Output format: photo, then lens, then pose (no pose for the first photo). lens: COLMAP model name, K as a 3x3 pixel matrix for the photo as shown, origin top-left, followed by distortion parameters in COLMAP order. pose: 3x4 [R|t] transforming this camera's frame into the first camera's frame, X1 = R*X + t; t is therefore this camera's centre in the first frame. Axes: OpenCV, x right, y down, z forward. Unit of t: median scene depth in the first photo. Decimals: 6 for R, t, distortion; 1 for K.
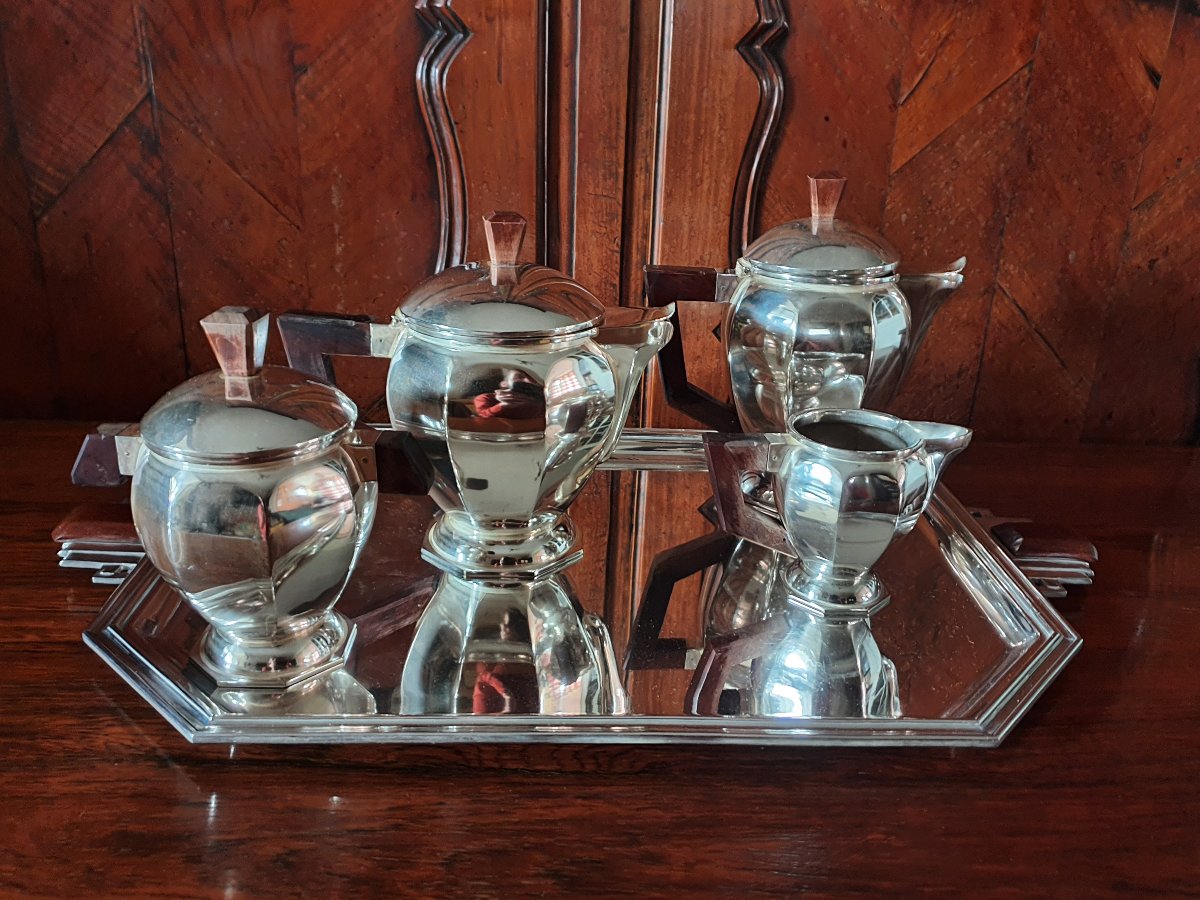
lens RADIAL K [[965.6, 0, 599.7], [0, 965.6, 459.6], [0, 0, 1]] dist [-0.006357, 0.029336]
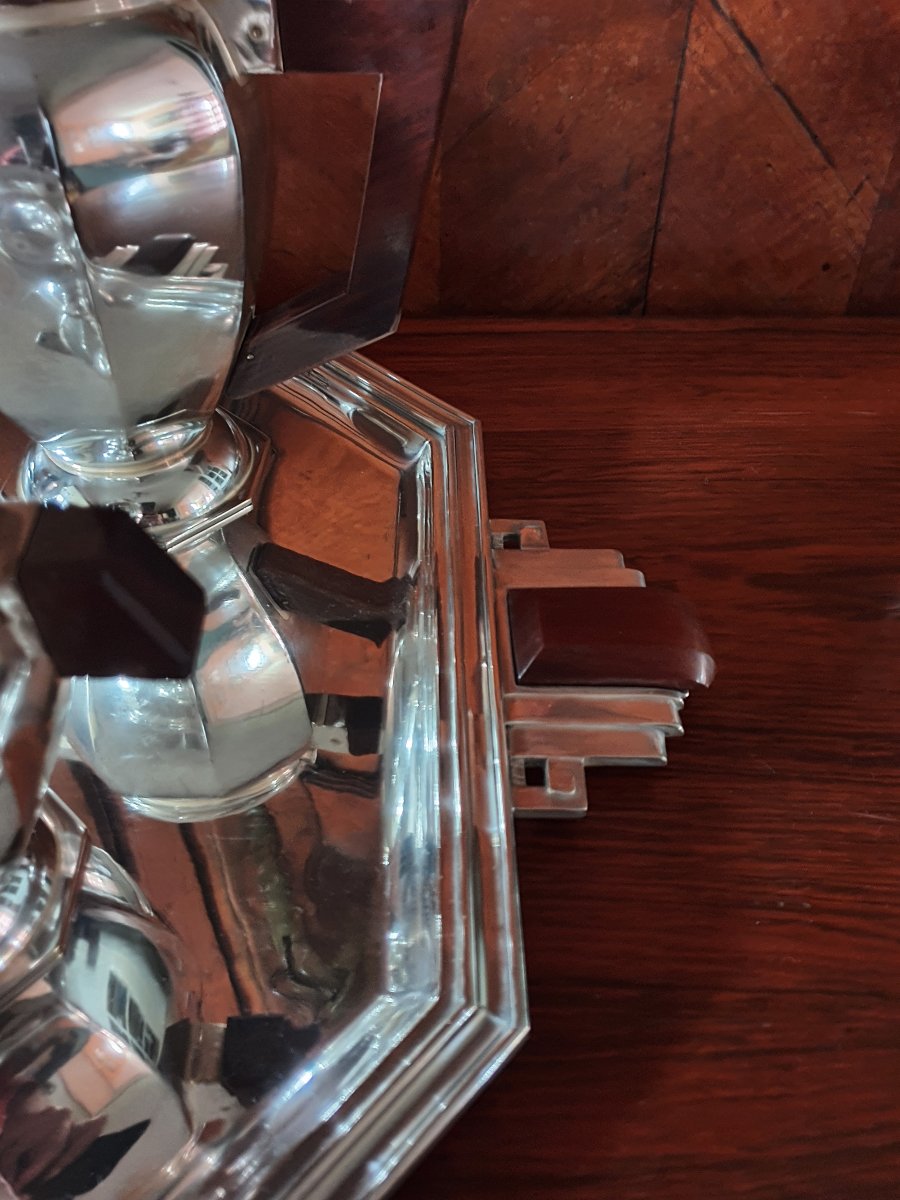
lens RADIAL K [[965.6, 0, 453.9], [0, 965.6, 589.1], [0, 0, 1]] dist [-0.006357, 0.029336]
pose [[0.998866, -0.001624, -0.047580, 0.309324], [0.019513, 0.925582, 0.378044, -0.086381], [0.043425, -0.378544, 0.924564, 0.426332]]
